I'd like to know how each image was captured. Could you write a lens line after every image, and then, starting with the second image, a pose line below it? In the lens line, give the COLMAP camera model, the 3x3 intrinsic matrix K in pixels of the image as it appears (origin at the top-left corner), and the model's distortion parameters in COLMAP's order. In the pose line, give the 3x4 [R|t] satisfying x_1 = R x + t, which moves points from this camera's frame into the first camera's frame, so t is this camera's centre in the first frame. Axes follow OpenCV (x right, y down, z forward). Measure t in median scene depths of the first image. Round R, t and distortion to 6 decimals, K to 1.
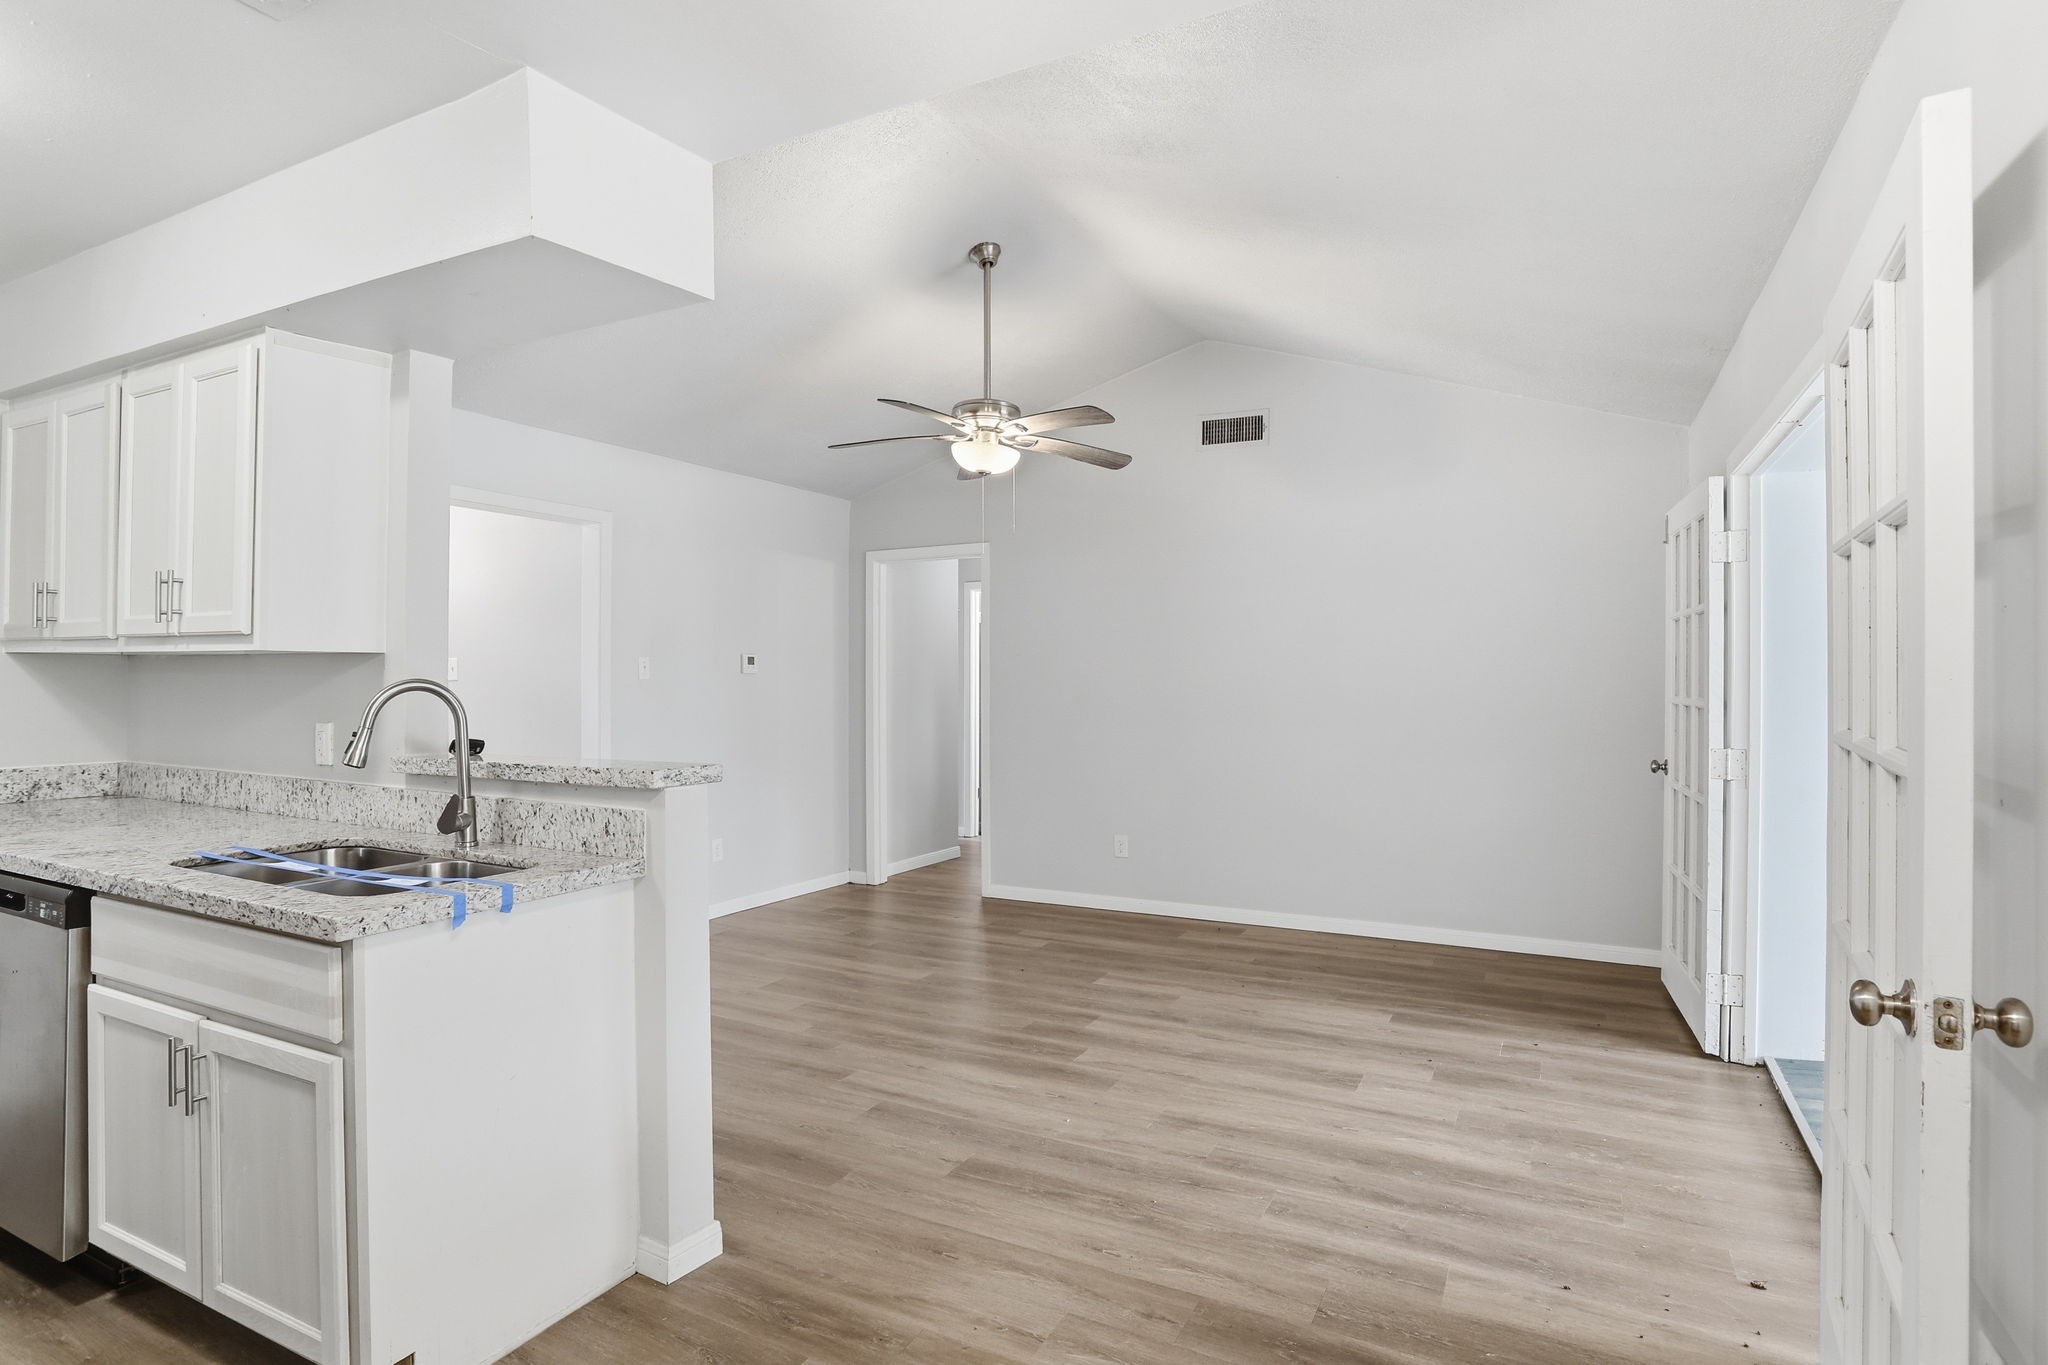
lens RADIAL K [[1050.6, 0, 1031.5], [0, 1050.6, 678.2], [0, 0, 1]] dist [-0.071786, 0.026811]
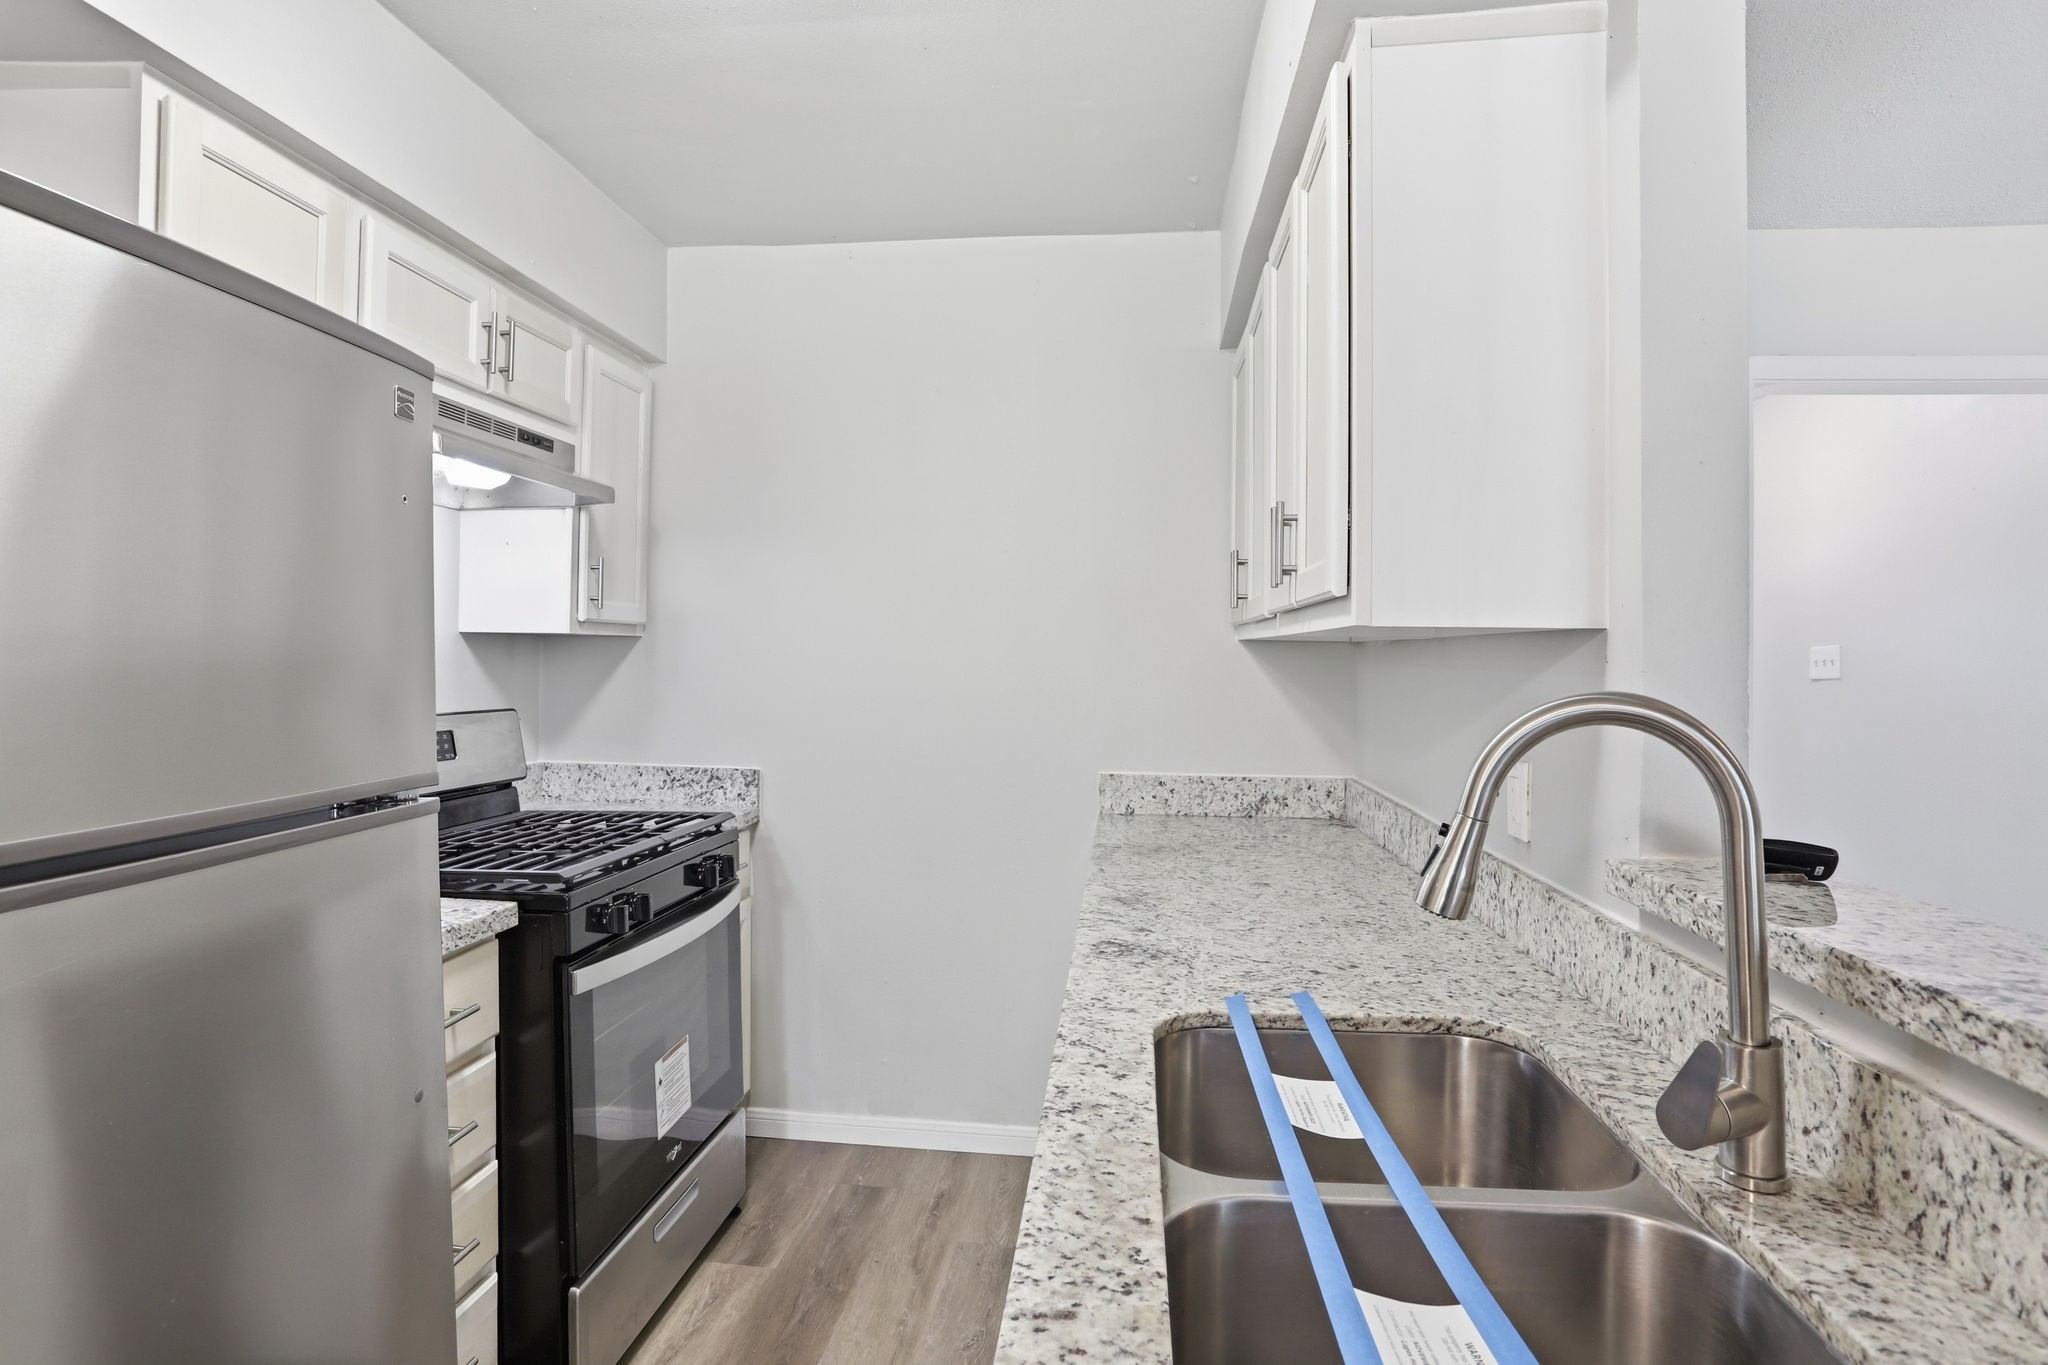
lens RADIAL K [[1050.6, 0, 1027.7], [0, 1050.6, 649.3], [0, 0, 1]] dist [-0.071786, 0.026811]
pose [[0.360643, -0.007485, -0.932674, -0.275696], [-0.011470, 0.999857, -0.012459, -0.005563], [0.932633, 0.015191, 0.360505, 0.558491]]
